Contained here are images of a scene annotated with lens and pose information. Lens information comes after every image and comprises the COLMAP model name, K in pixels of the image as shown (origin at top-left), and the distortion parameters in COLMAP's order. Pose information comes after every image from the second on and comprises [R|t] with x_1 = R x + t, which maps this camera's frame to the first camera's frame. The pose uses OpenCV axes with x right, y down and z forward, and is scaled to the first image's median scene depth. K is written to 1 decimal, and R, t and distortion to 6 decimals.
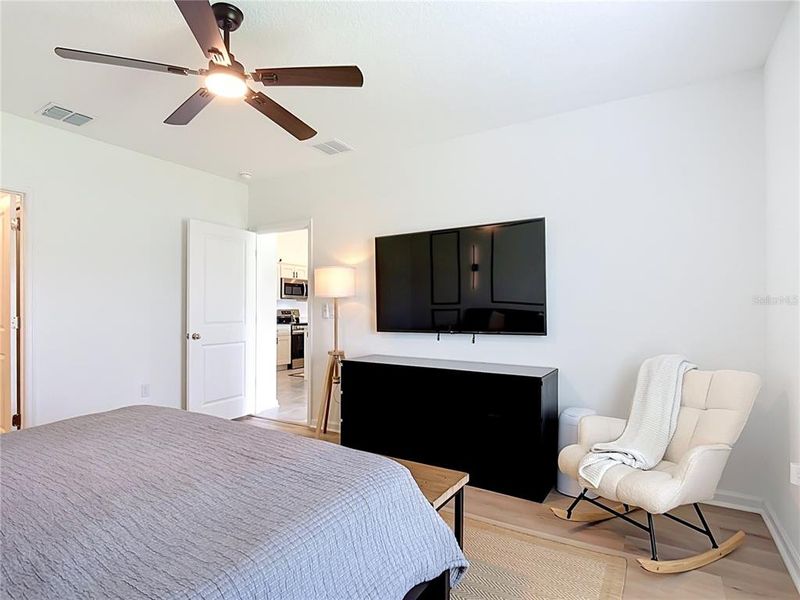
lens RADIAL K [[427.2, 0, 400.0], [0, 427.2, 300.0], [0, 0, 1]] dist [-0.006642, -0.001368]
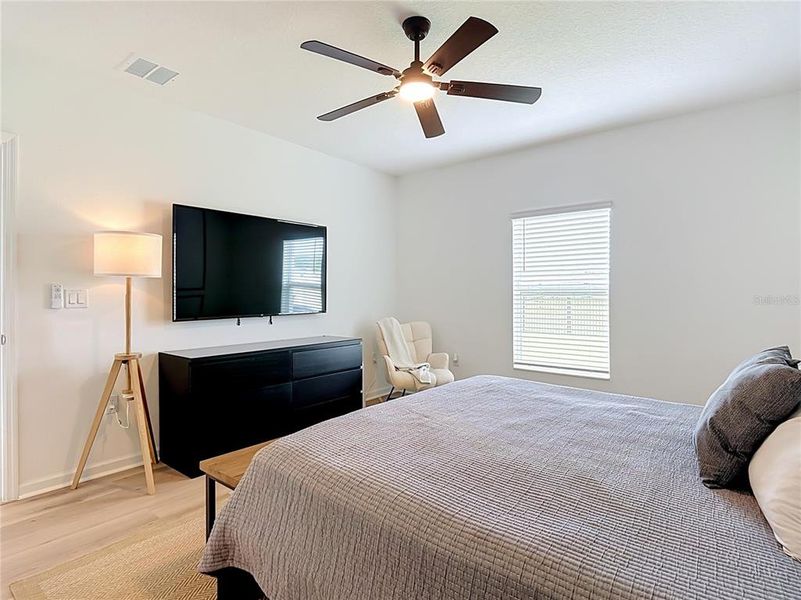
lens RADIAL K [[427.8, 0, 400.5], [0, 427.8, 300.0], [0, 0, 1]] dist [-0.006642, -0.001368]
pose [[0.088854, -0.008359, 0.996010, -0.798692], [-0.020070, 0.999747, 0.010180, 0.014208], [-0.995842, -0.020894, 0.088664, 0.478333]]
